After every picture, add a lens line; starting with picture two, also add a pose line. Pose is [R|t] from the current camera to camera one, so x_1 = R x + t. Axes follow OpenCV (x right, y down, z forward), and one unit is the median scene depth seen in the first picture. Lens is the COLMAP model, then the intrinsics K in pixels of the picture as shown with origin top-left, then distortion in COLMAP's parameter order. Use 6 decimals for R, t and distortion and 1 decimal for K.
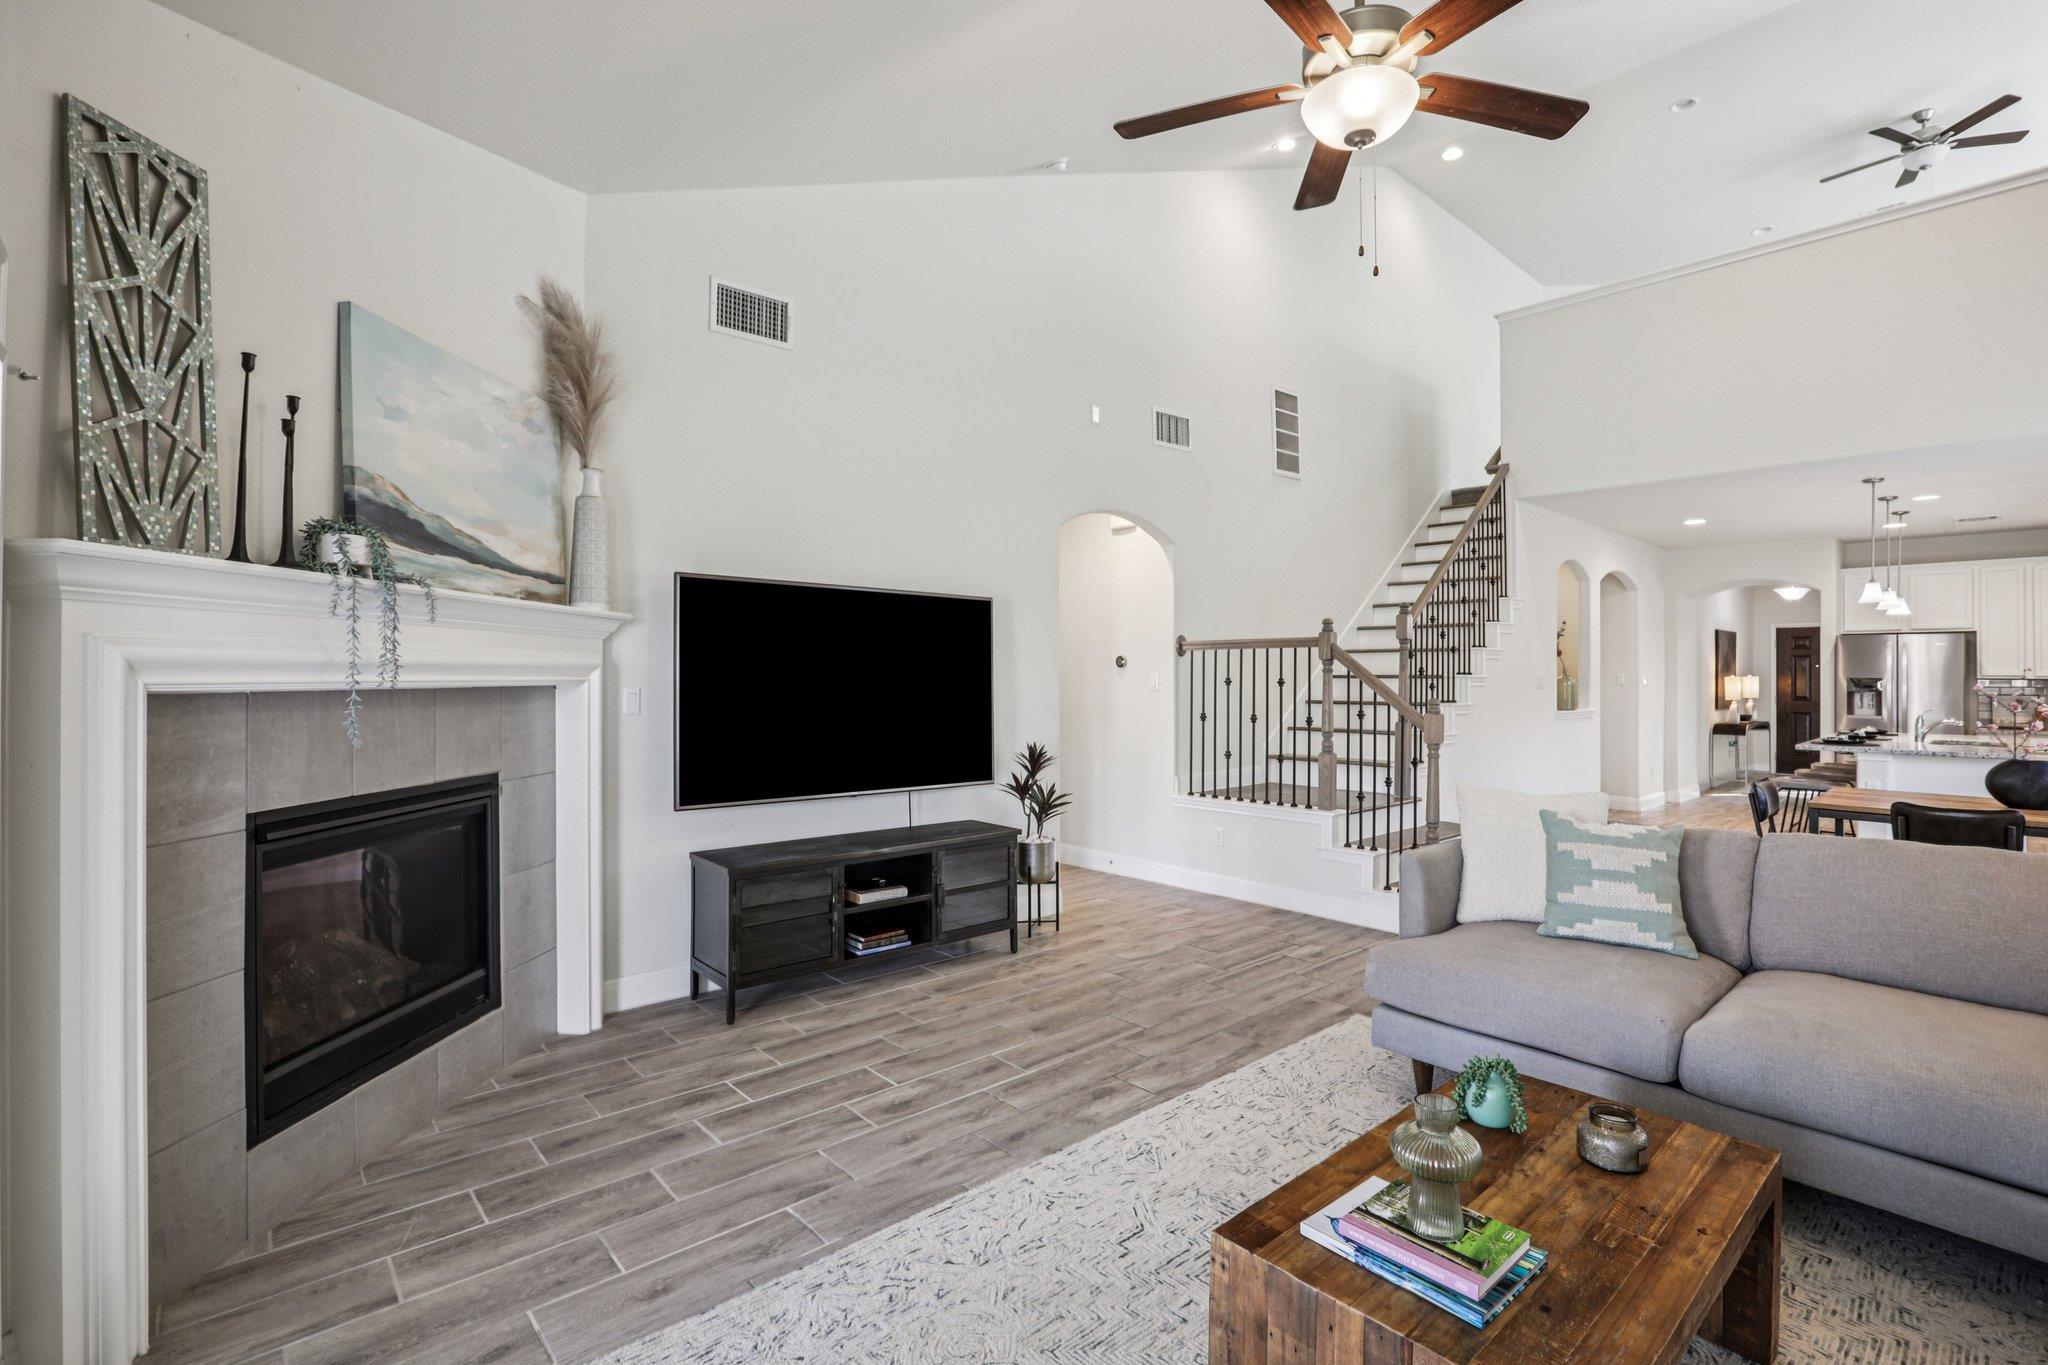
lens RADIAL K [[941.5, 0, 1038.8], [0, 941.5, 665.2], [0, 0, 1]] dist [-0.044143, 0.010940]
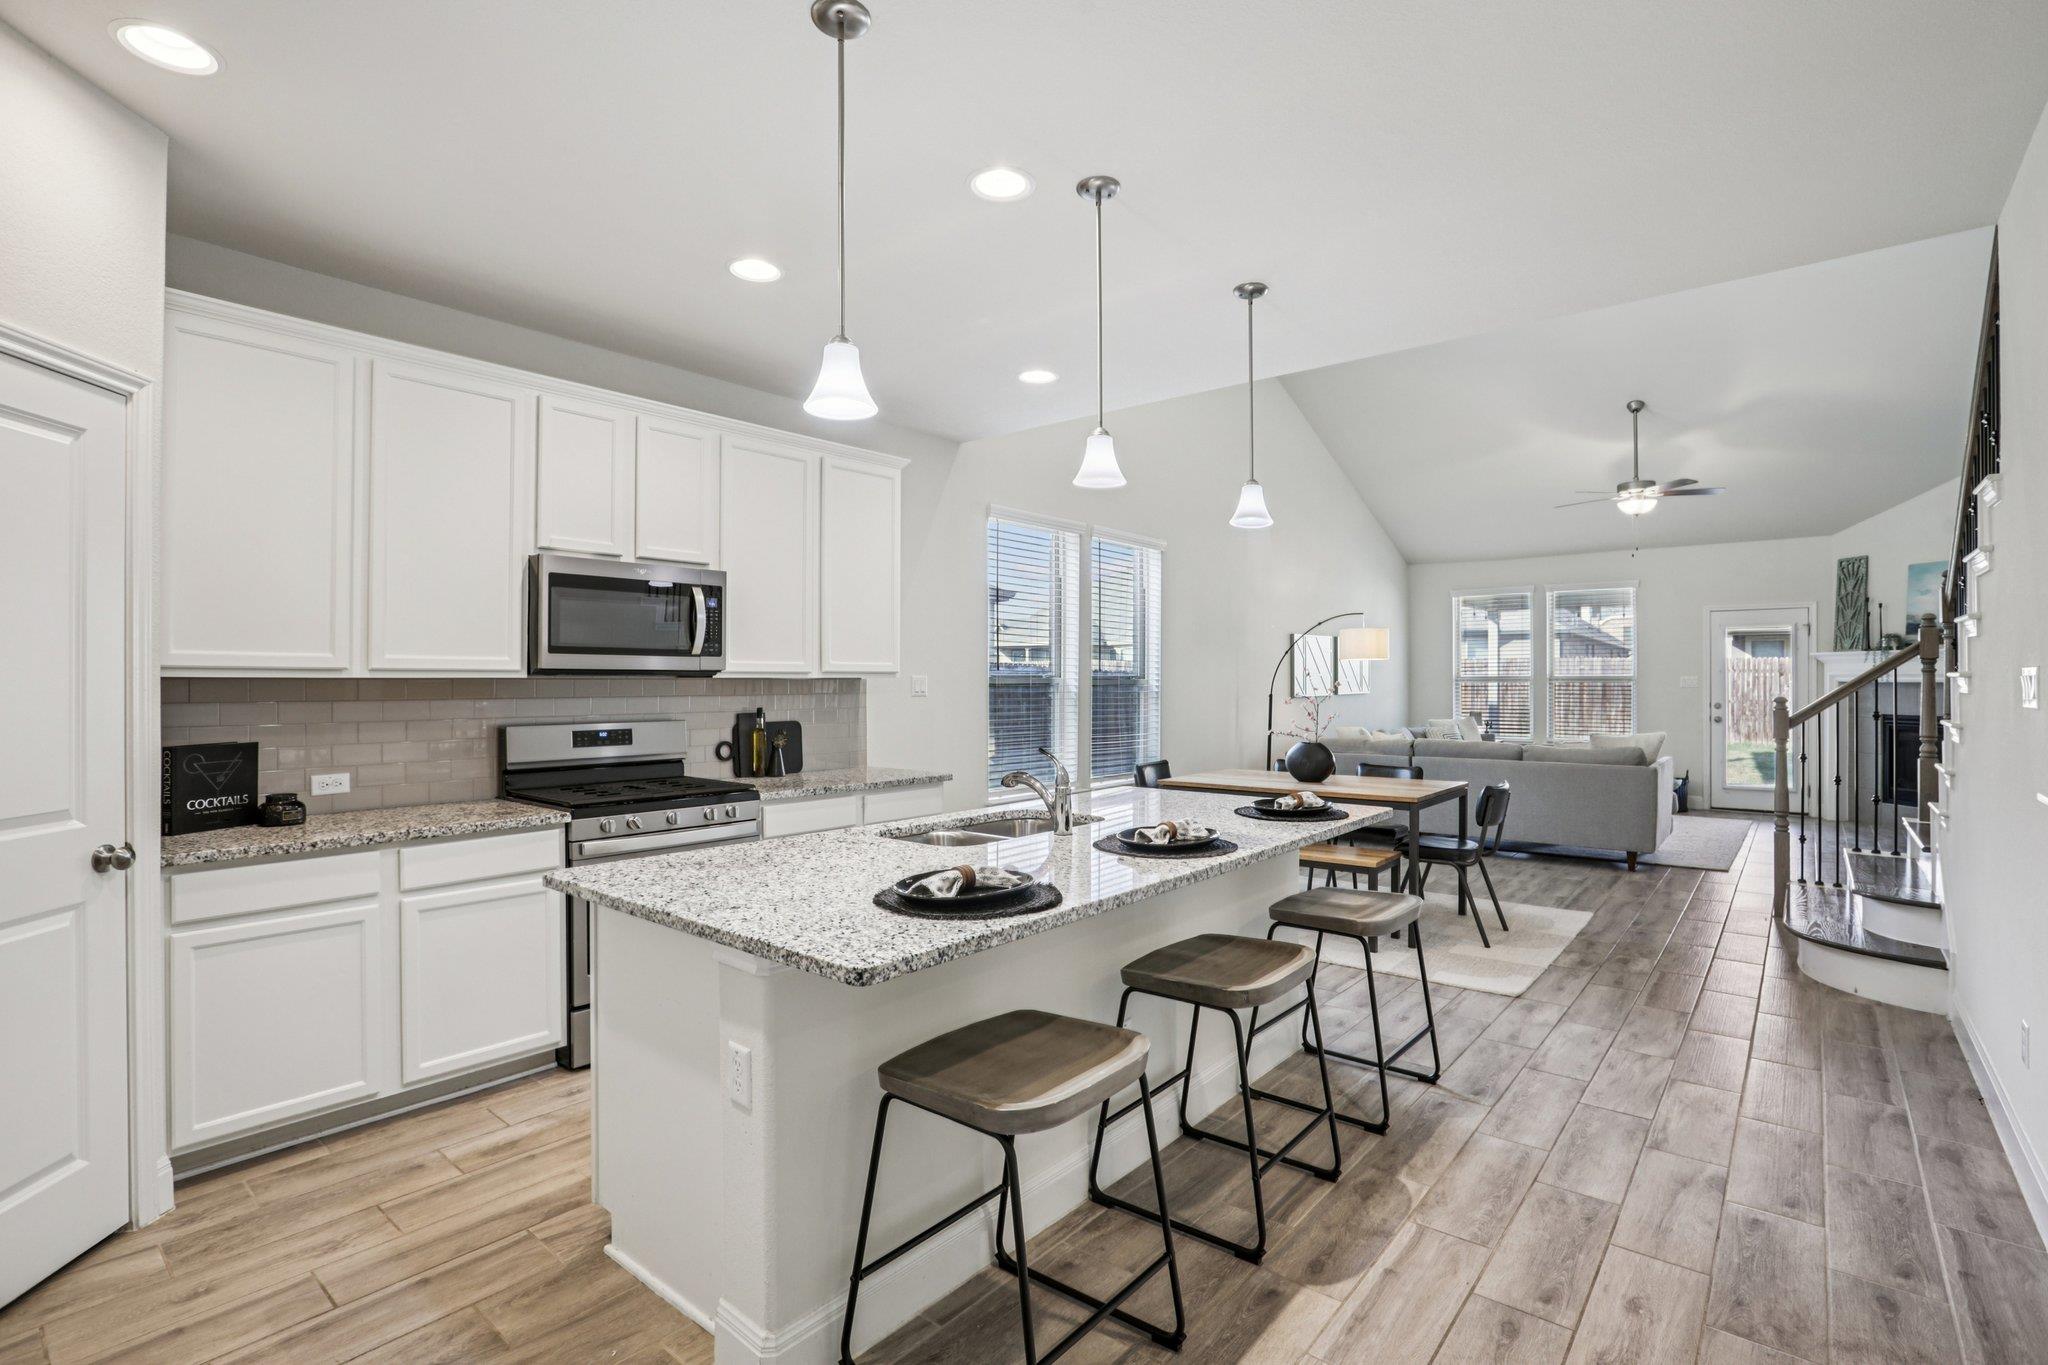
lens RADIAL K [[948.6, 0, 1038.5], [0, 948.6, 678.9], [0, 0, 1]] dist [-0.034594, 0.006285]
pose [[-0.989374, -0.002618, -0.145369, 1.979909], [-0.001047, 0.999940, -0.010884, 0.036537], [0.145389, -0.010616, -0.989318, 2.682331]]
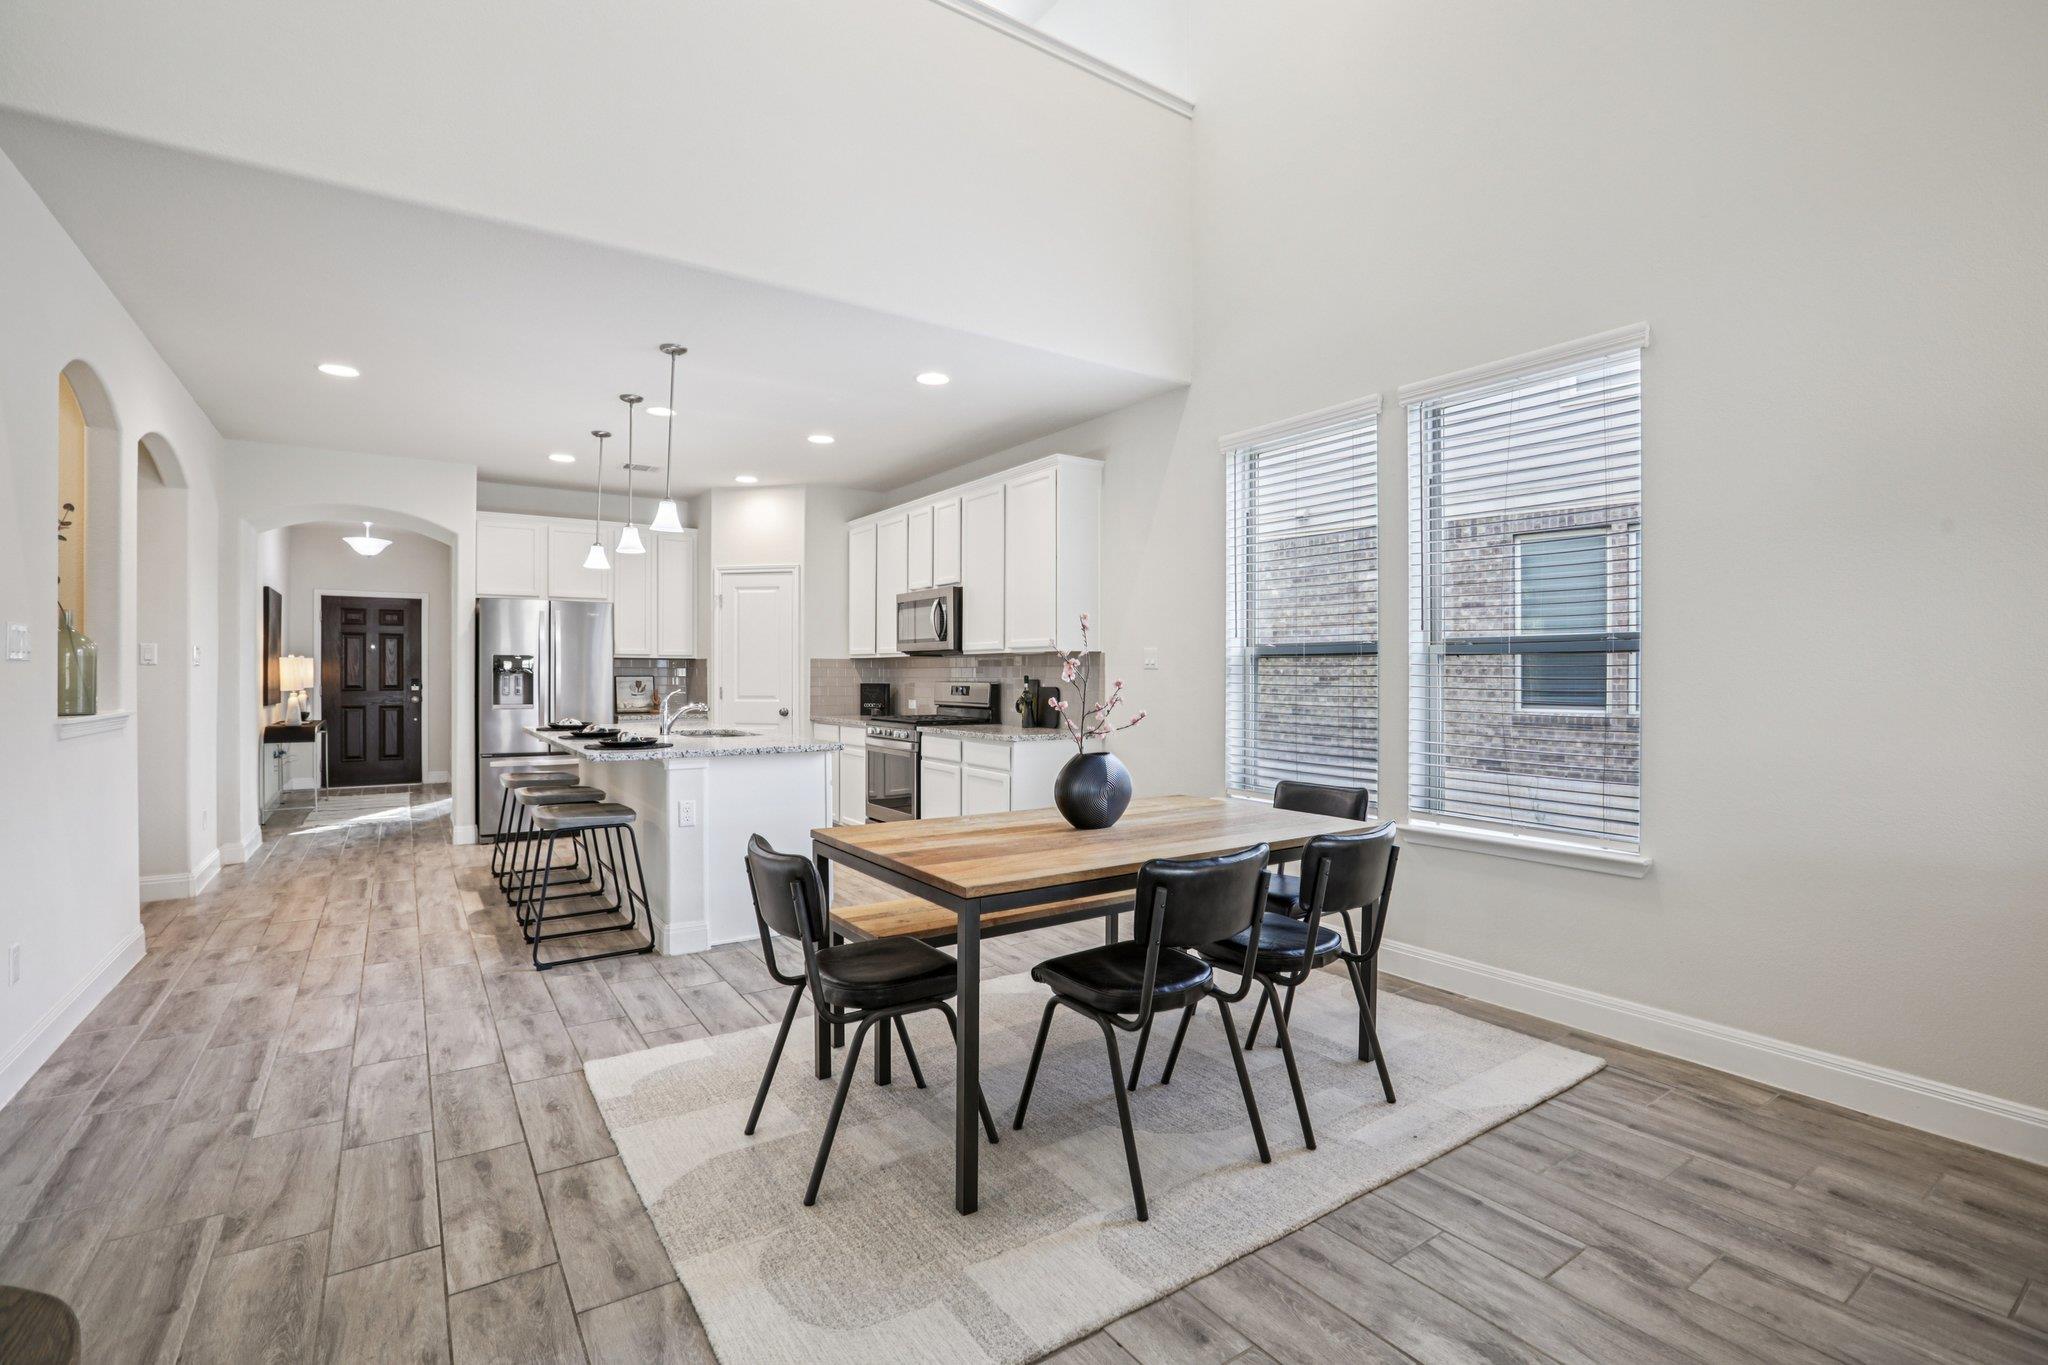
lens RADIAL K [[941.5, 0, 1032.4], [0, 941.5, 668.3], [0, 0, 1]] dist [-0.044143, 0.010940]
pose [[0.132932, 0.002824, 0.991121, 0.483525], [-0.009907, 0.999950, -0.001521, 0.051518], [-0.991076, -0.009617, 0.132953, 1.143398]]
